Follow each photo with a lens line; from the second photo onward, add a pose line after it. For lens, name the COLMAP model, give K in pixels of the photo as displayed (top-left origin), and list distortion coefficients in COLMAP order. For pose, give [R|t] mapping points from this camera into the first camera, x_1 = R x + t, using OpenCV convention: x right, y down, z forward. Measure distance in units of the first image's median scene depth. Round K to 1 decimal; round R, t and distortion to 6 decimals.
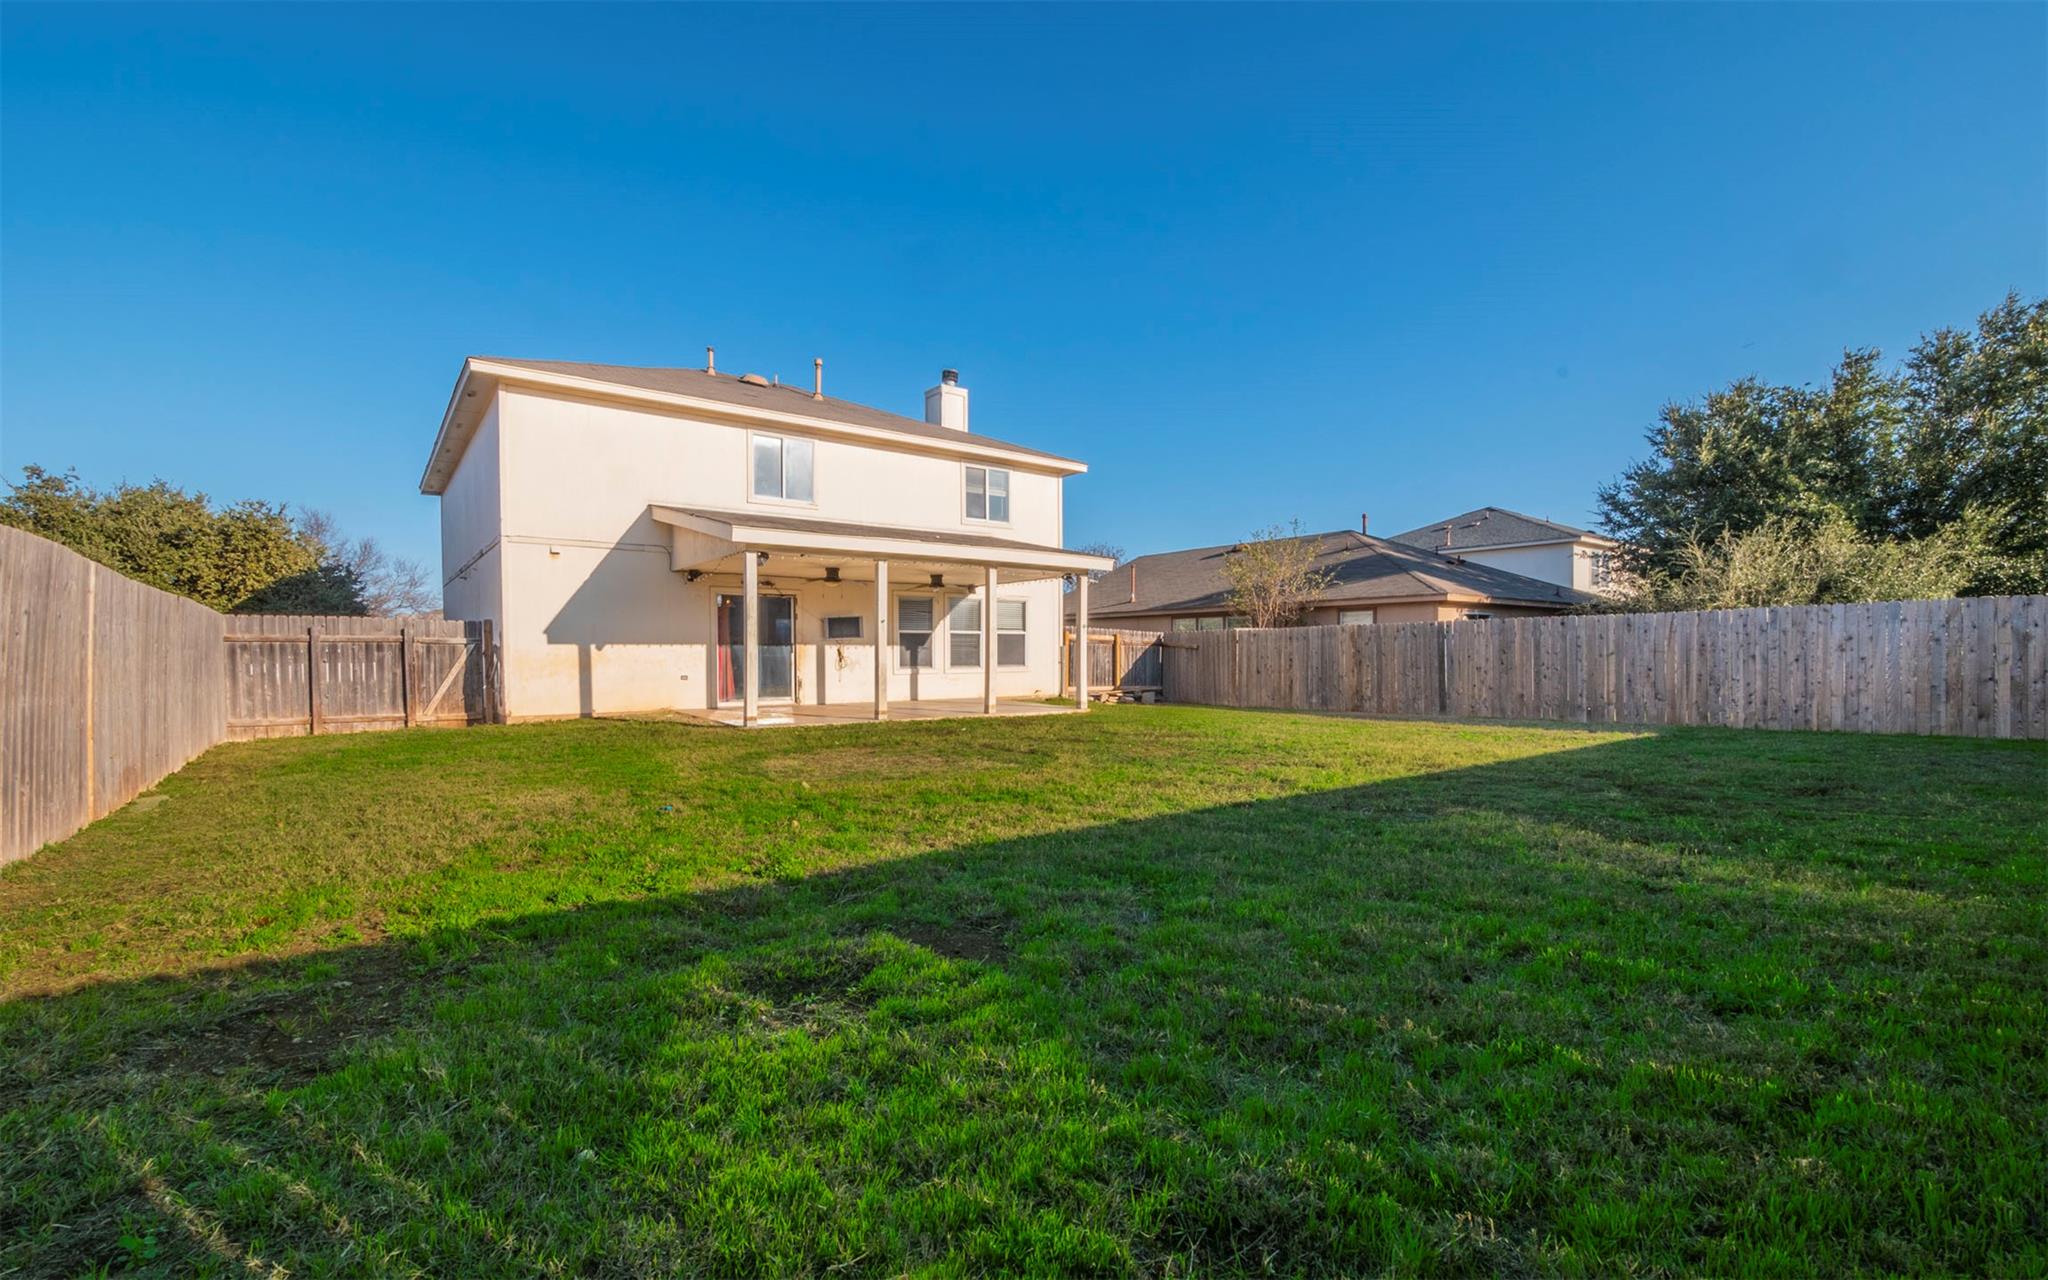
lens RADIAL K [[889.8, 0, 1006.0], [0, 889.8, 655.9], [0, 0, 1]] dist [-0.003792, -0.000230]
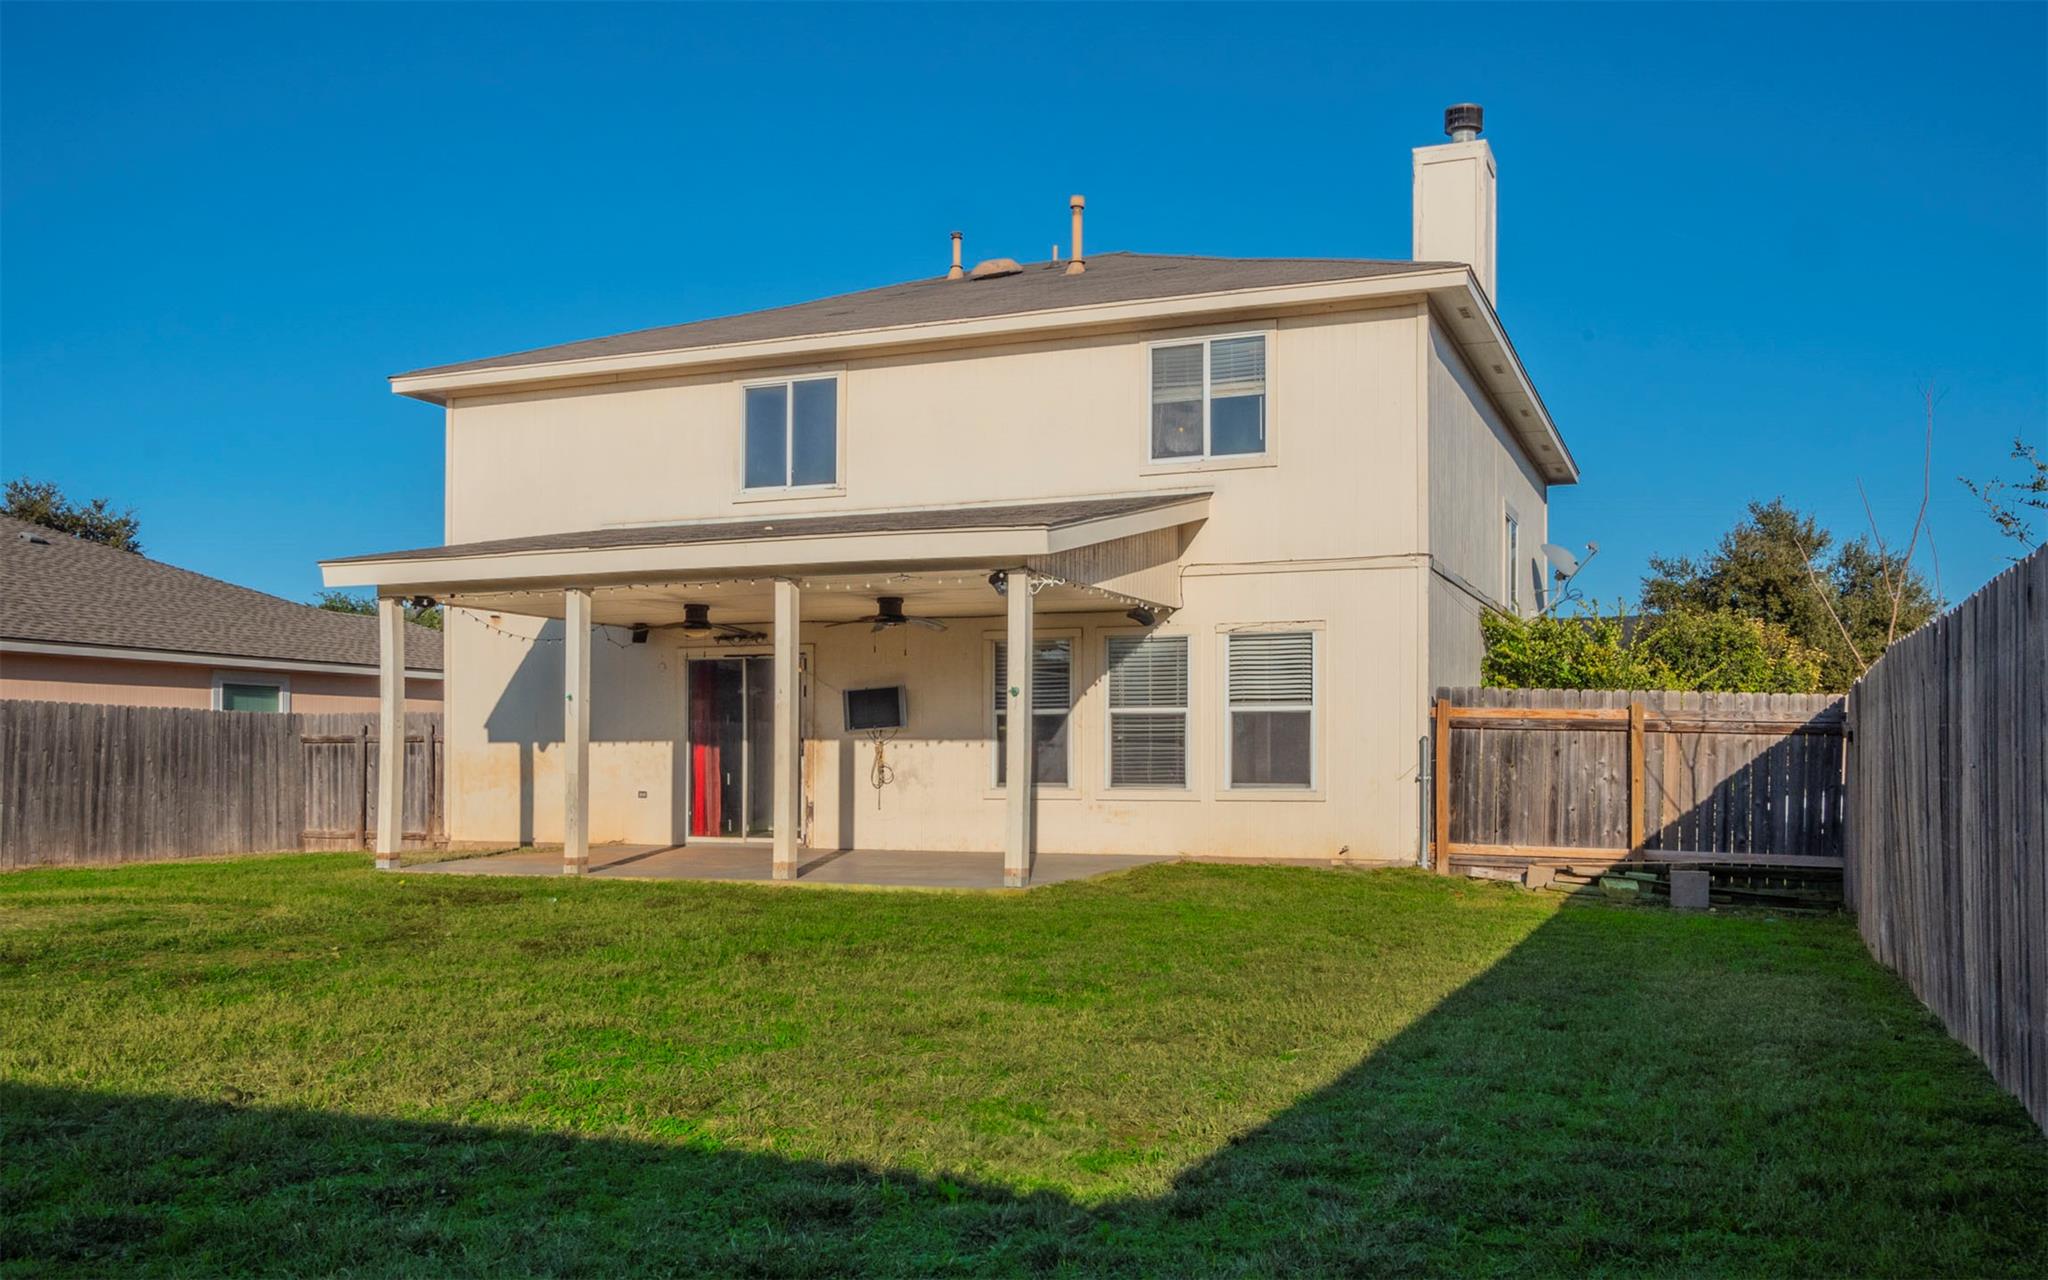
lens RADIAL K [[1651.4, 0, 1040.9], [0, 1651.4, 708.9], [0, 0, 1]] dist [0.009251, 0.002526]
pose [[0.521601, -0.023041, -0.852878, 0.665161], [-0.003882, 0.999561, -0.029378, -0.002363], [0.853181, 0.018634, 0.521282, 0.526161]]
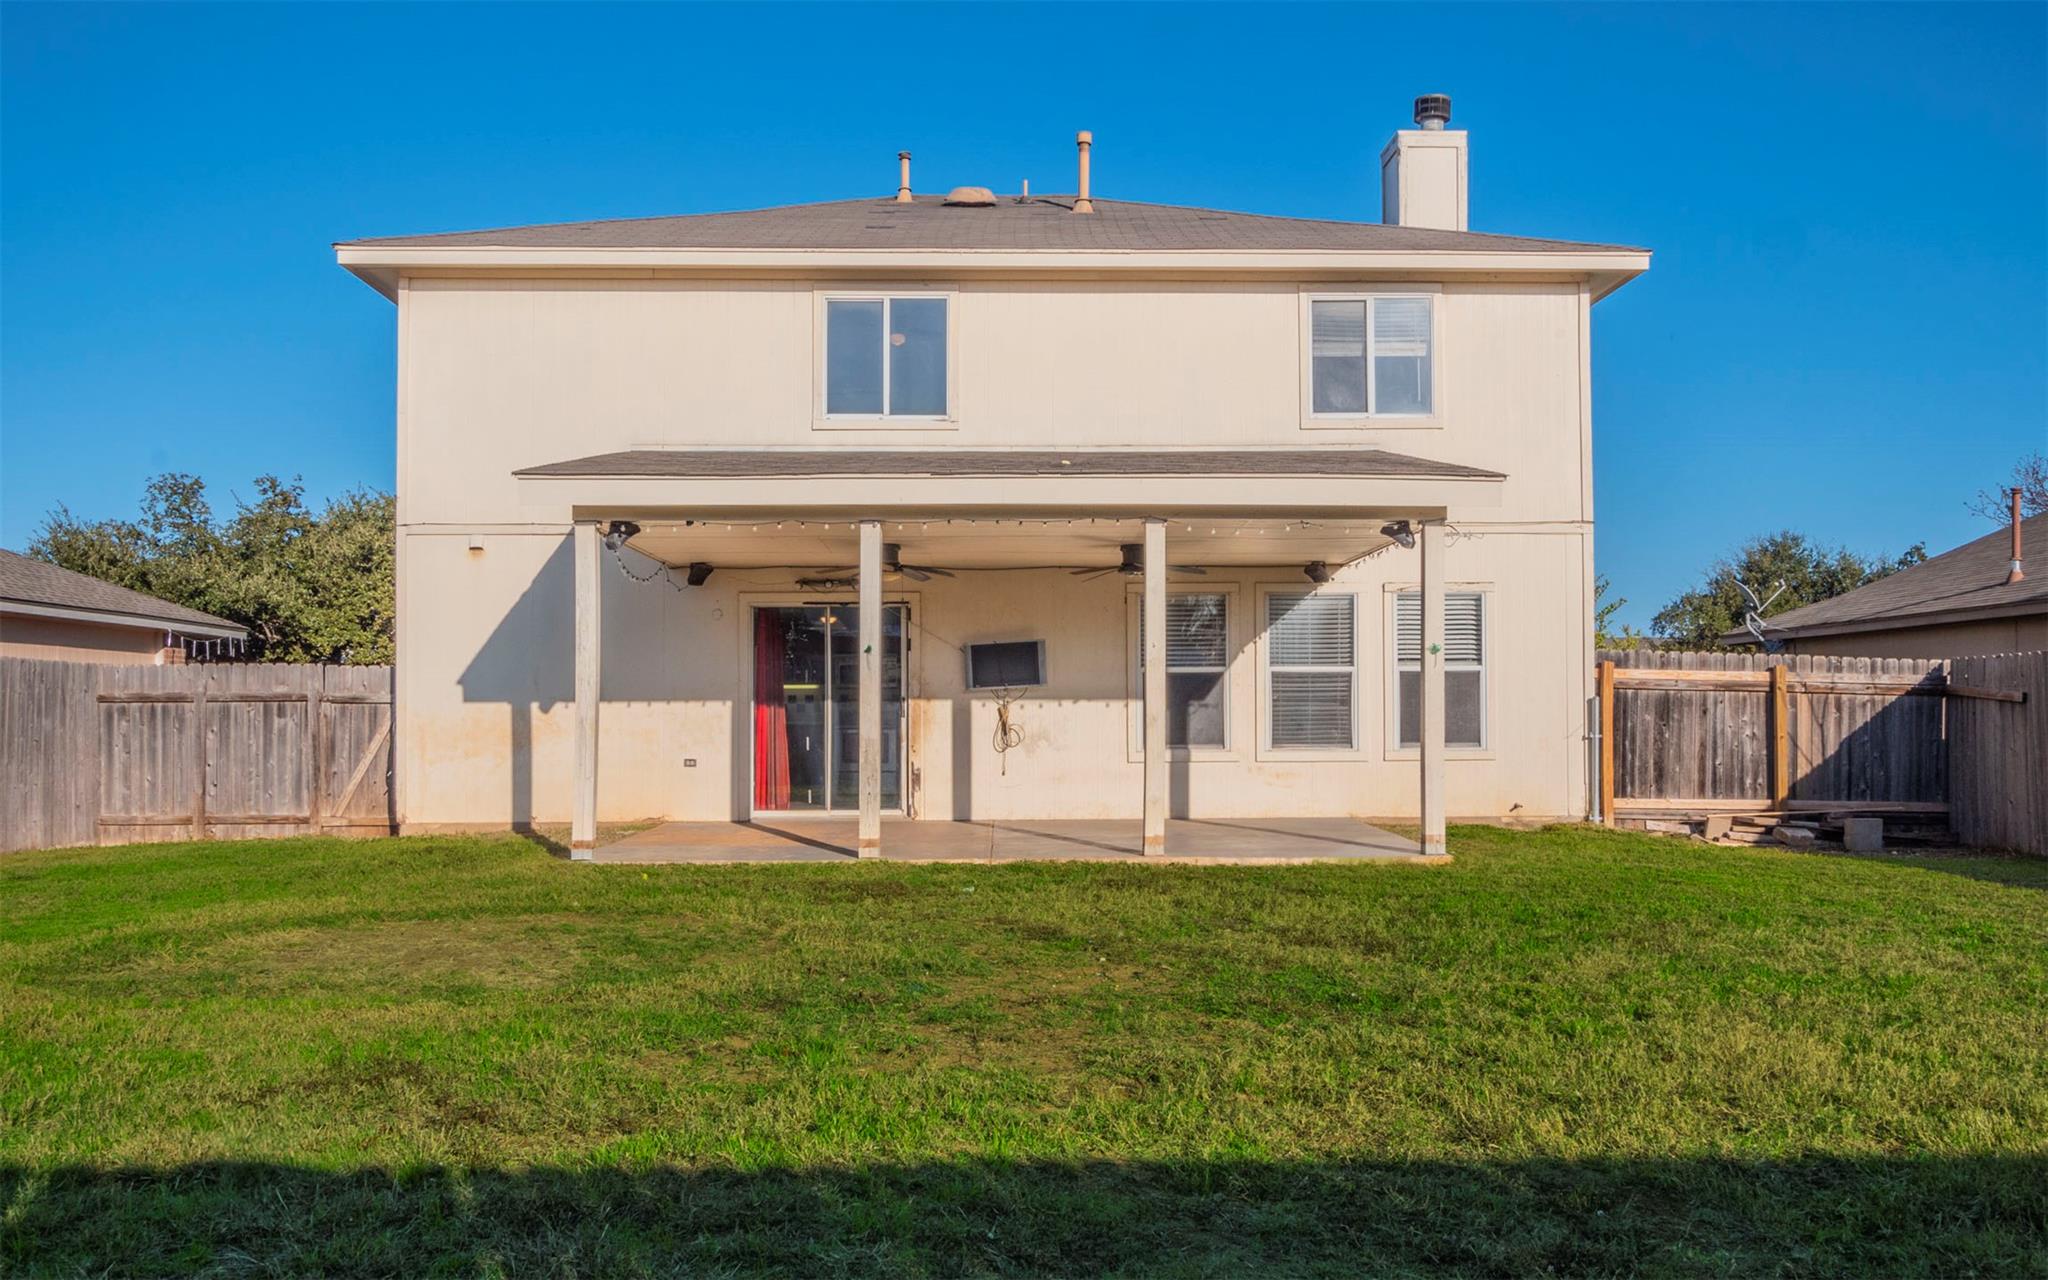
lens RADIAL K [[1651.4, 0, 1005.6], [0, 1651.4, 650.0], [0, 0, 1]] dist [0.009251, 0.002526]
pose [[0.811100, -0.023974, -0.584416, 0.322508], [-0.000293, 0.999143, -0.041393, -0.002001], [0.584908, 0.033745, 0.810398, 0.246580]]
